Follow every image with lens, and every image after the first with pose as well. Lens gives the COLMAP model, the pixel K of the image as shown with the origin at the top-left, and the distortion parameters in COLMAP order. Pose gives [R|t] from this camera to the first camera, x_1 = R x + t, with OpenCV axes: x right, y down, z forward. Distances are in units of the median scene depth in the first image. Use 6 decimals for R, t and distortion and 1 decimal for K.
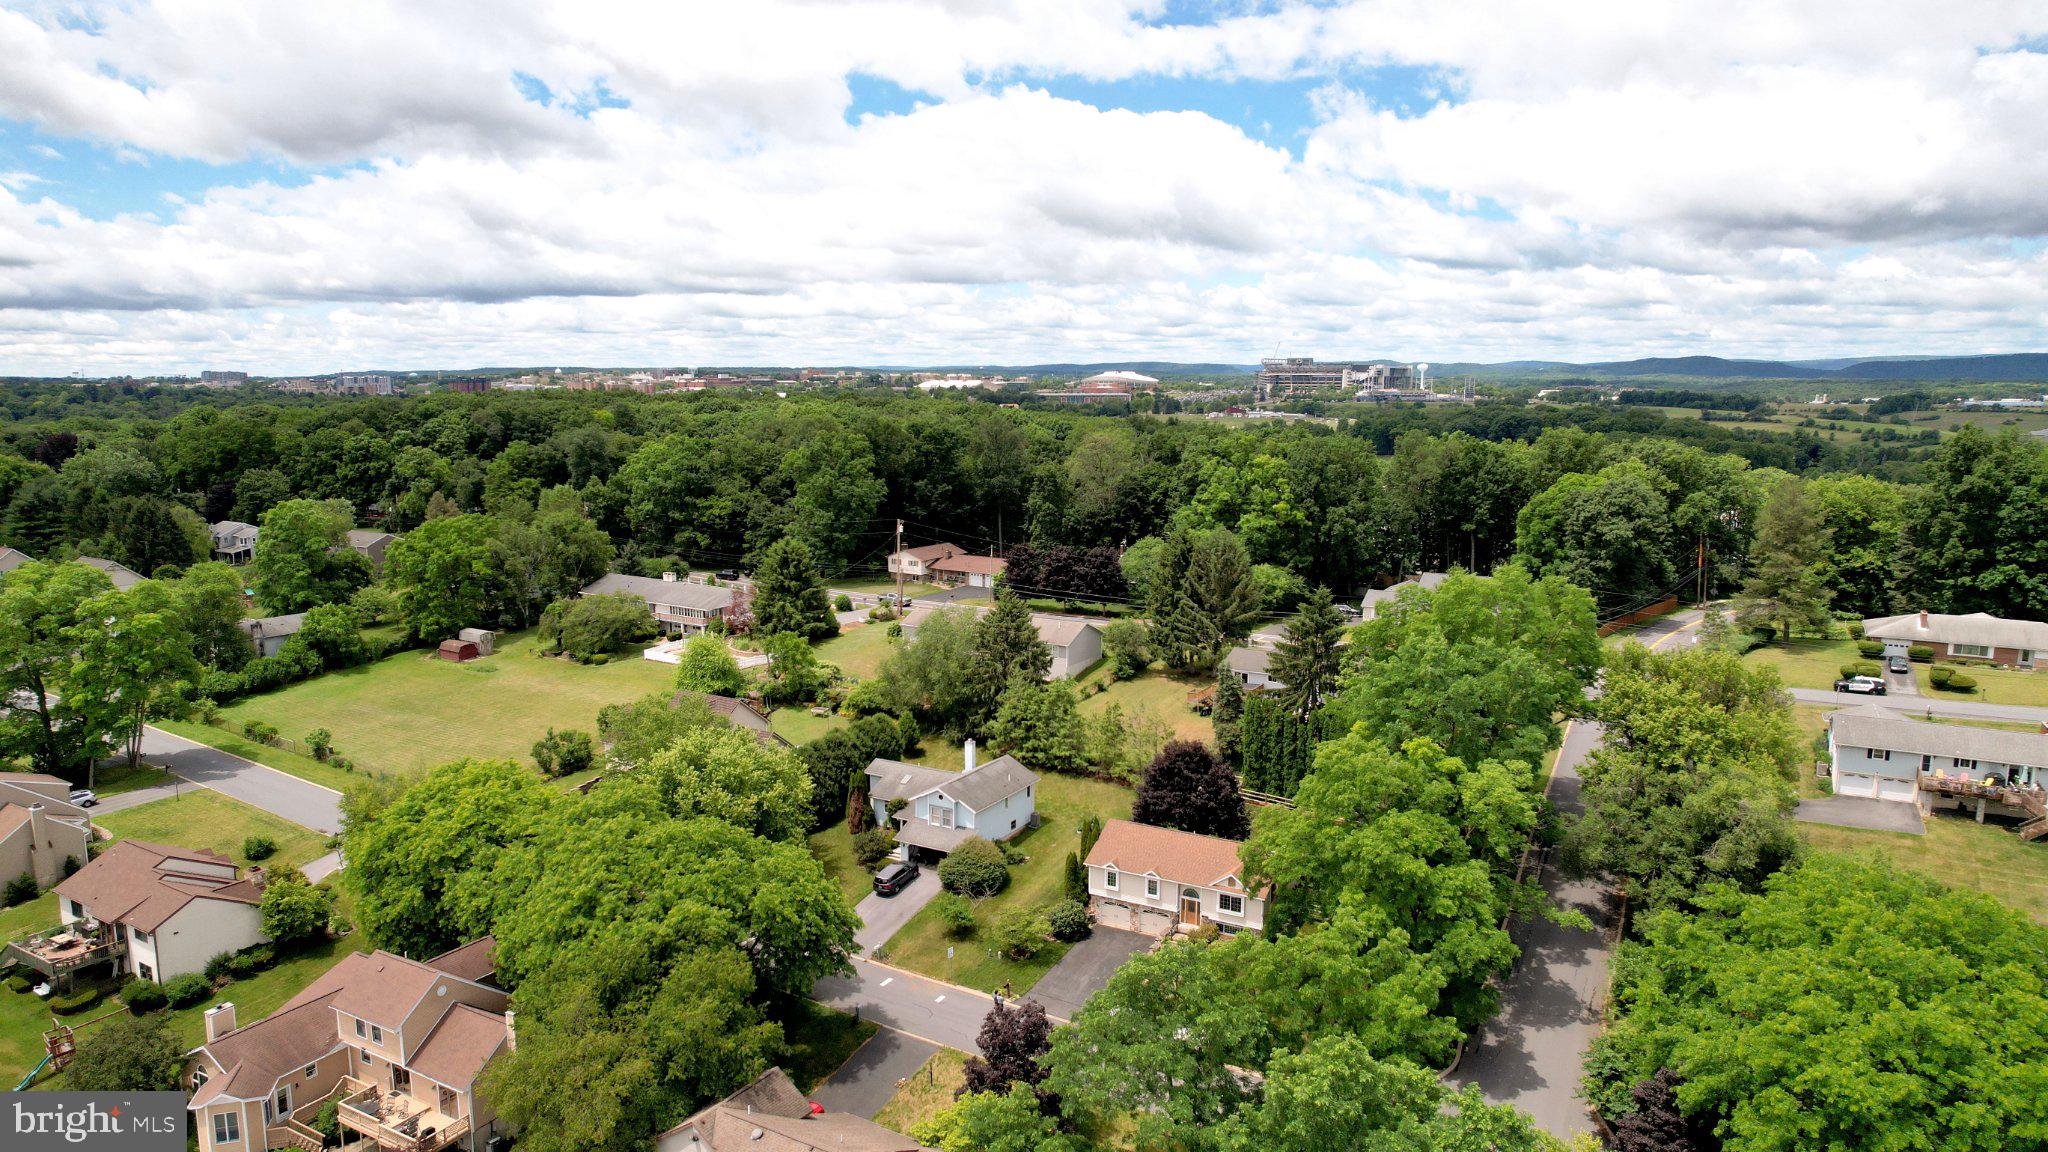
lens RADIAL K [[1317.3, 0, 1029.6], [0, 1317.3, 568.9], [0, 0, 1]] dist [-0.072724, 0.059100]
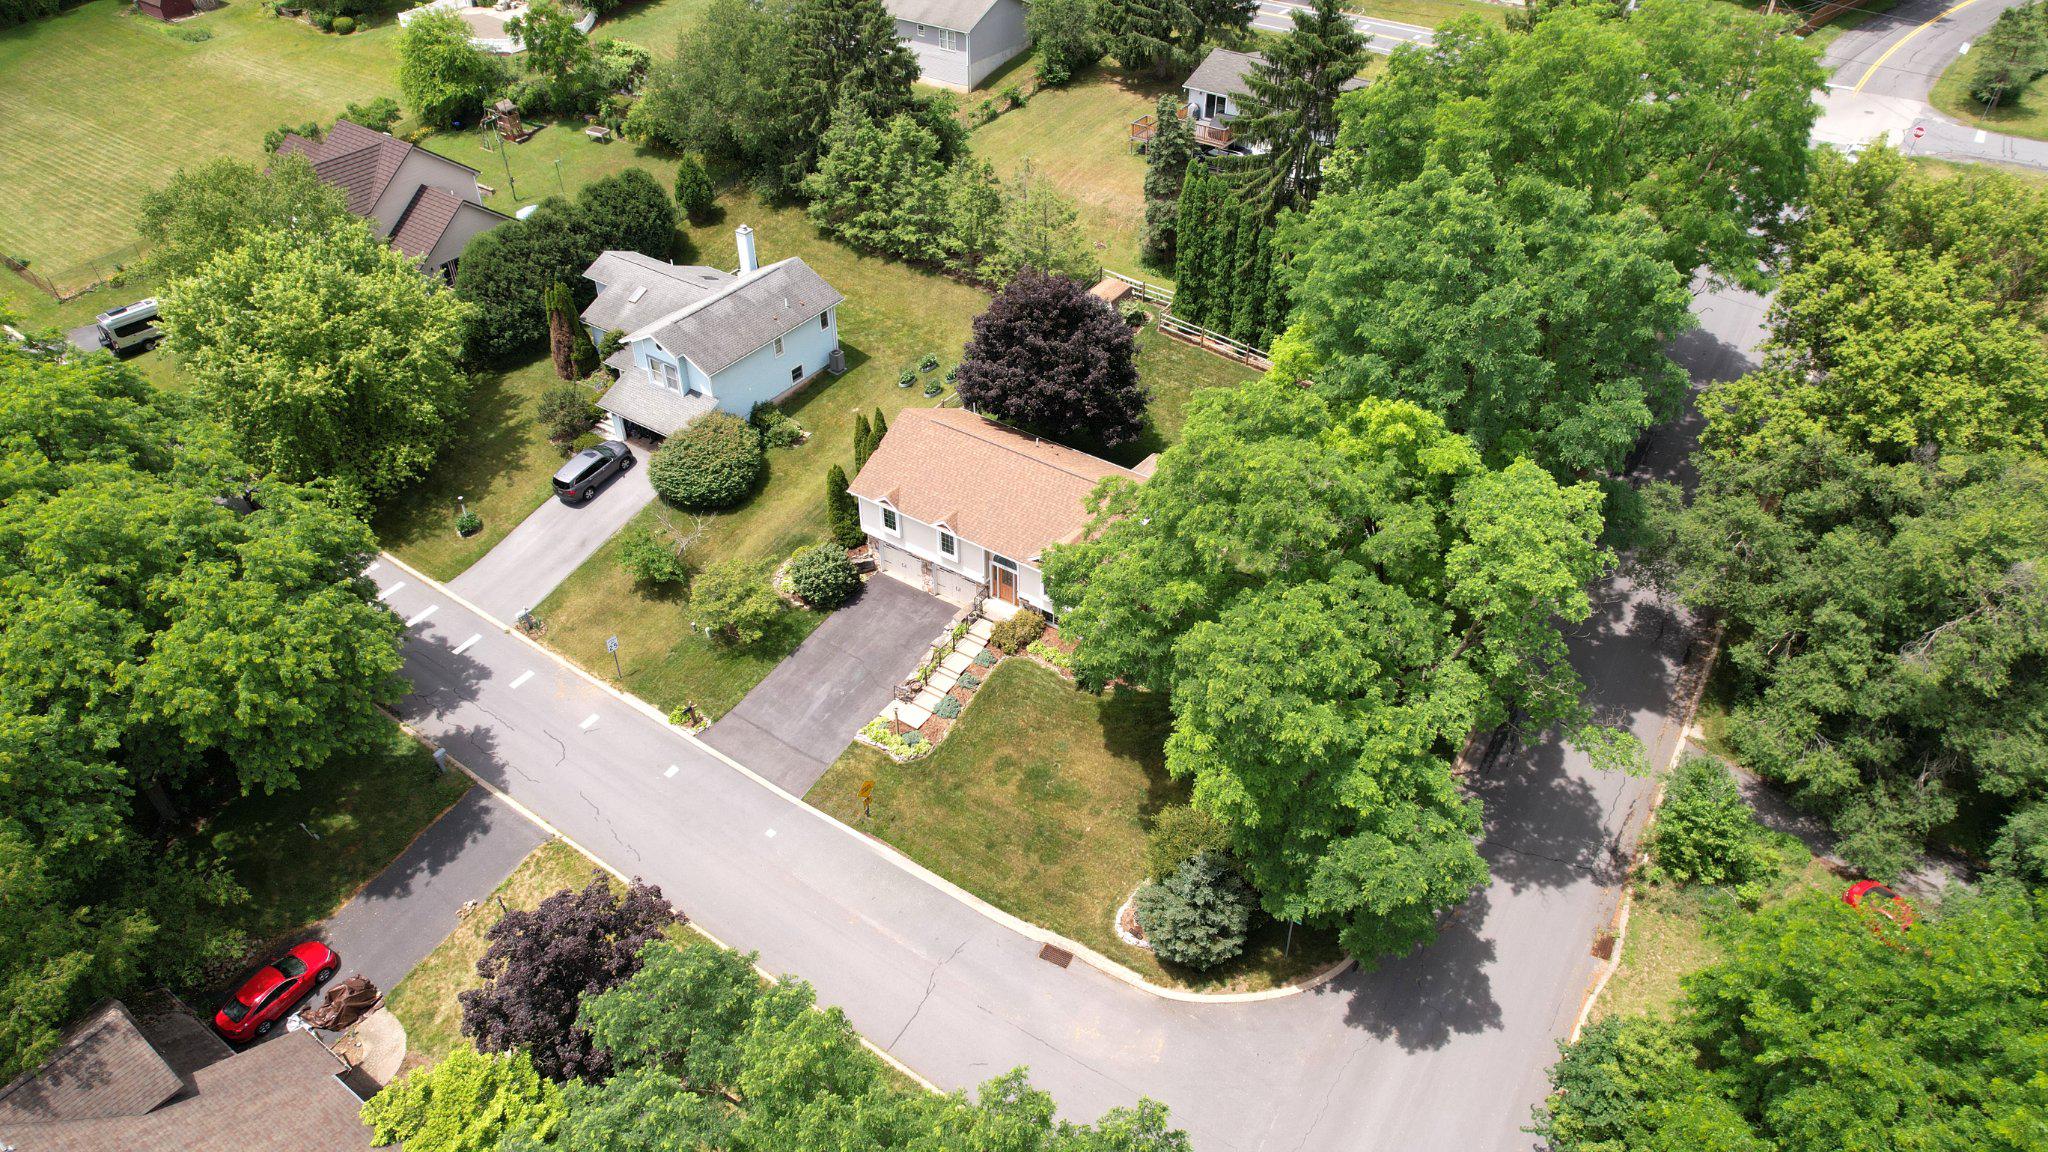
lens RADIAL K [[1316.8, 0, 1033.8], [0, 1316.8, 569.6], [0, 0, 1]] dist [-0.060390, 0.050404]
pose [[0.997251, 0.049315, -0.055311, 0.111480], [-0.014813, 0.864002, 0.503270, -0.038640], [0.072608, -0.501067, 0.862357, 0.305617]]
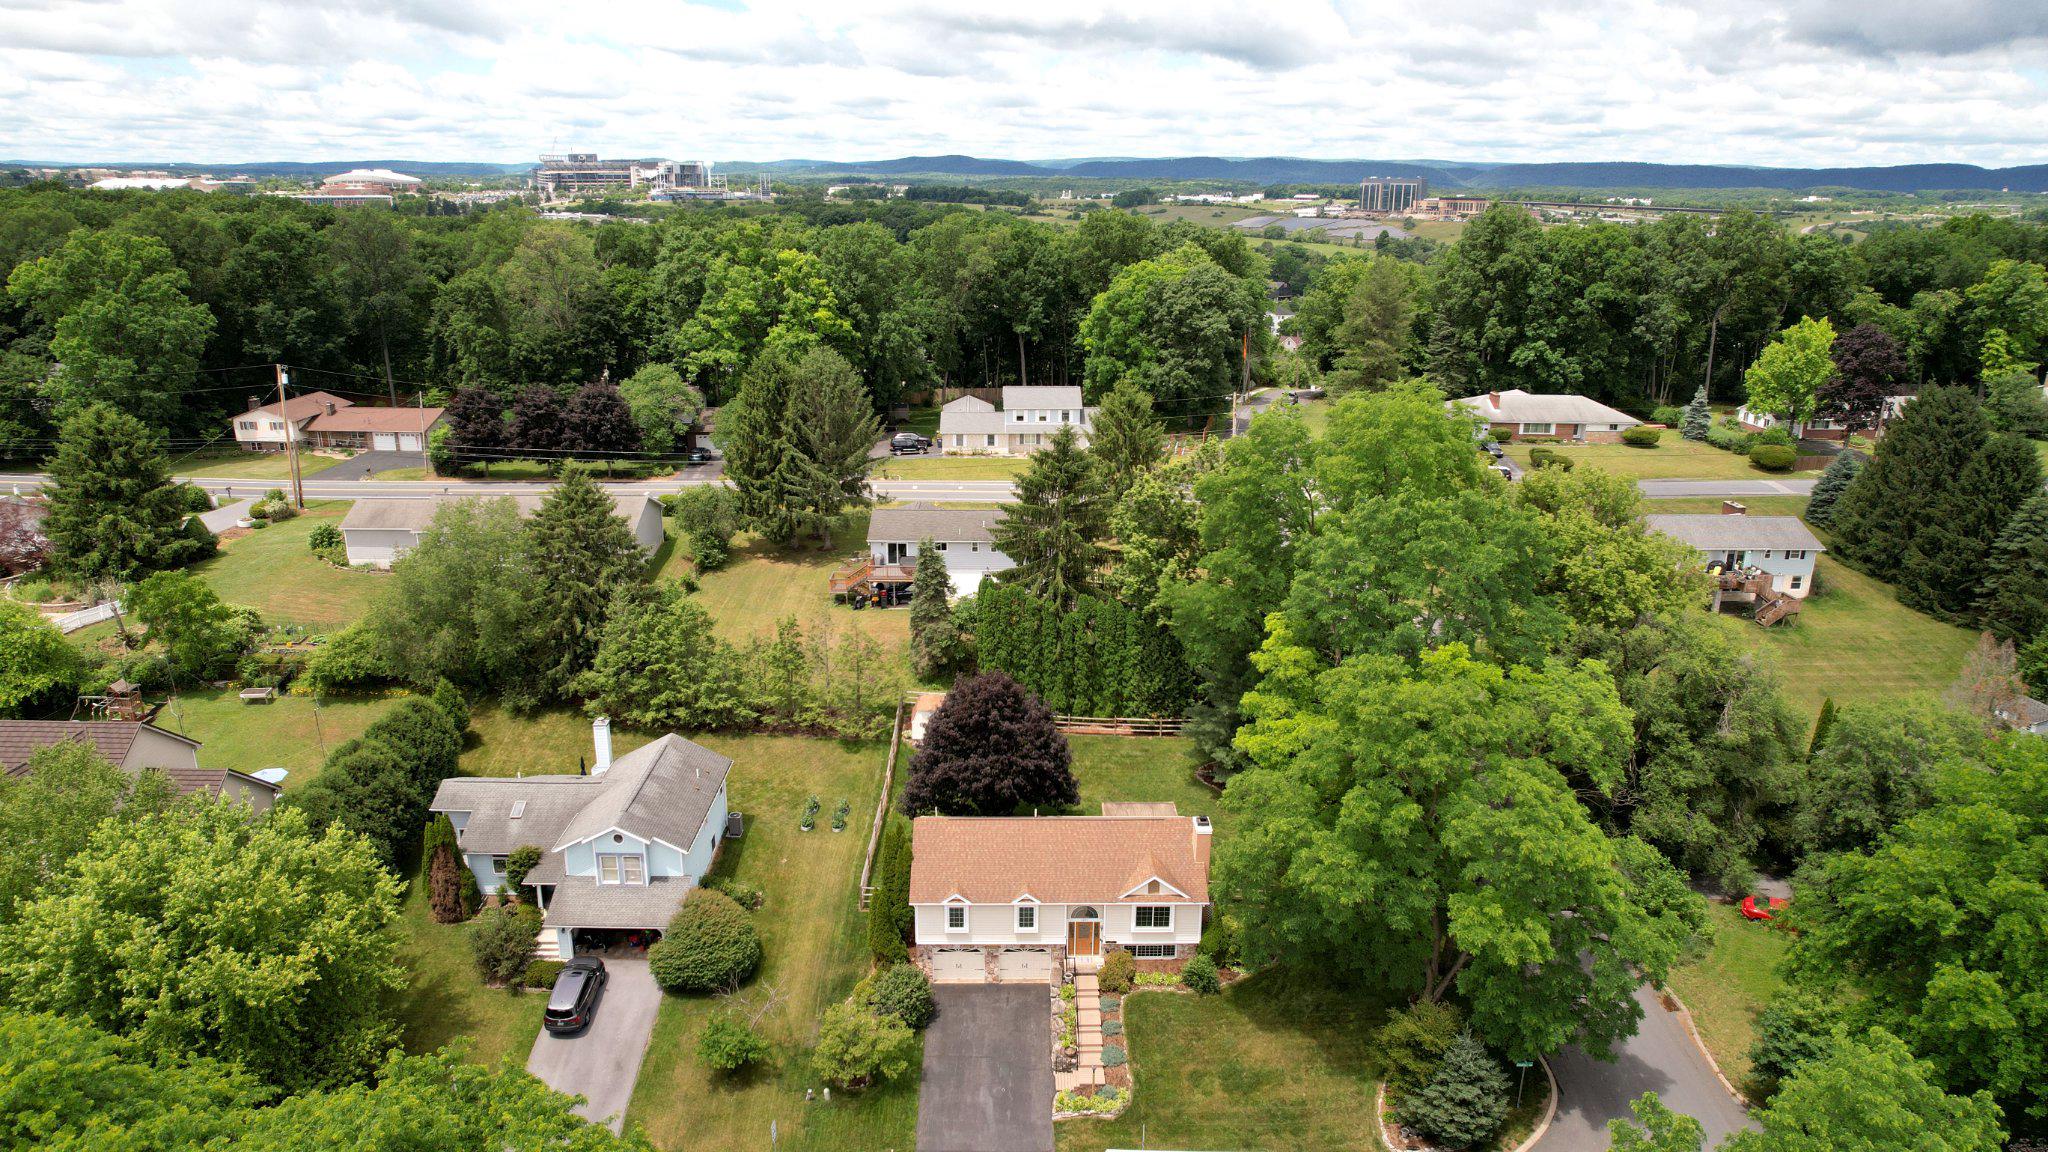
lens RADIAL K [[1317.3, 0, 1029.6], [0, 1317.3, 568.9], [0, 0, 1]] dist [-0.072724, 0.059100]
pose [[0.860812, -0.138997, 0.489574, -0.131251], [0.066105, 0.984368, 0.163246, -0.021724], [-0.504612, -0.108161, 0.856544, 0.304363]]
